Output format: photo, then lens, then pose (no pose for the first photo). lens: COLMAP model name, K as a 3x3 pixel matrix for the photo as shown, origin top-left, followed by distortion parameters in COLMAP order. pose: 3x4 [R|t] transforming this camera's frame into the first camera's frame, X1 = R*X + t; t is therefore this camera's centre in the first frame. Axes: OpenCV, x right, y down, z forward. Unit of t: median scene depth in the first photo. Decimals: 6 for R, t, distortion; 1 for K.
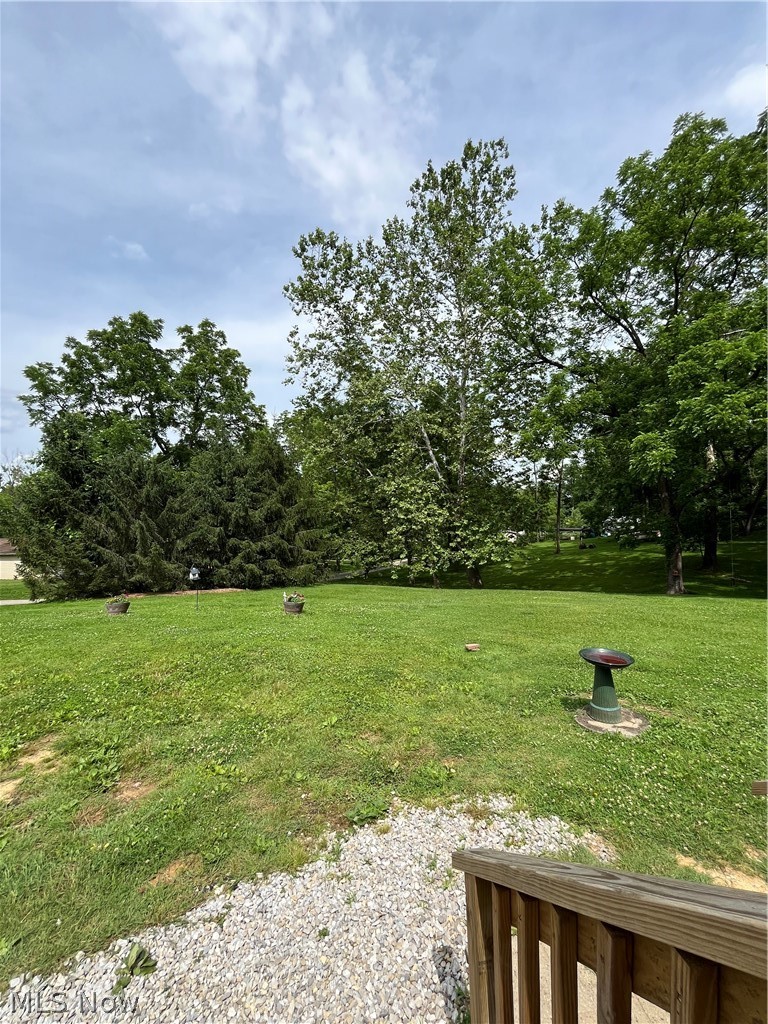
lens RADIAL K [[415.6, 0, 380.3], [0, 415.6, 520.2], [0, 0, 1]] dist [-0.003114, 0.000374]
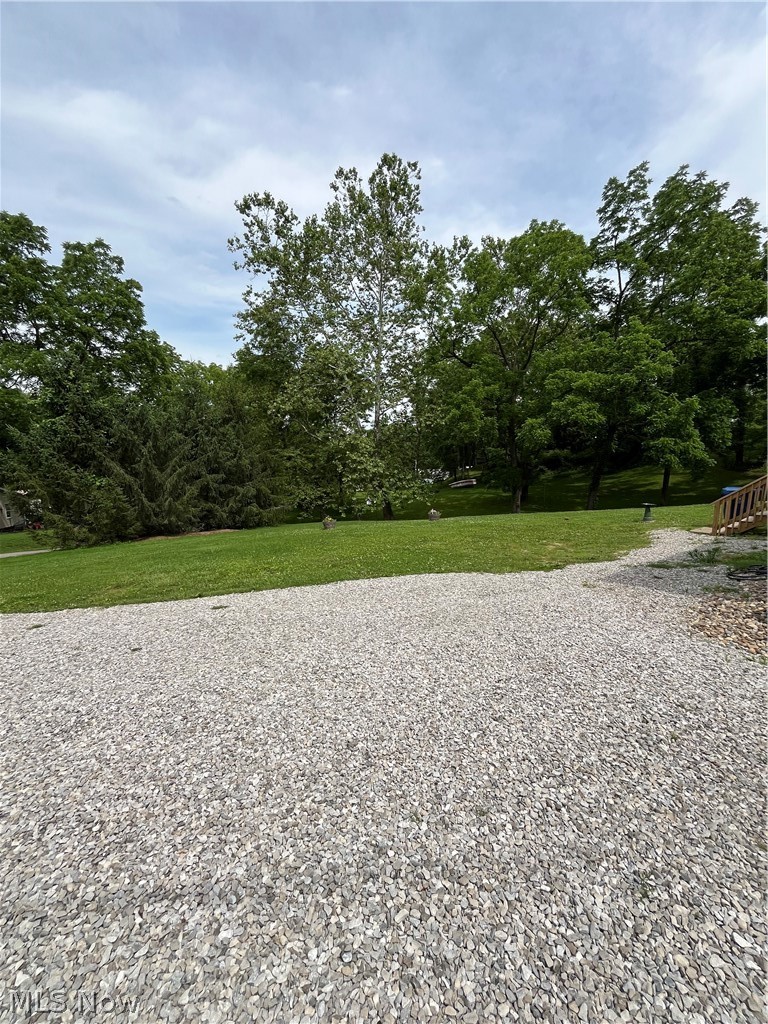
lens RADIAL K [[415.6, 0, 389.9], [0, 415.6, 511.4], [0, 0, 1]] dist [-0.003114, 0.000374]
pose [[0.882353, -0.035709, 0.469232, -0.383312], [-0.007599, 0.995906, 0.090078, 0.010033], [-0.470528, -0.083046, 0.878469, -0.140069]]
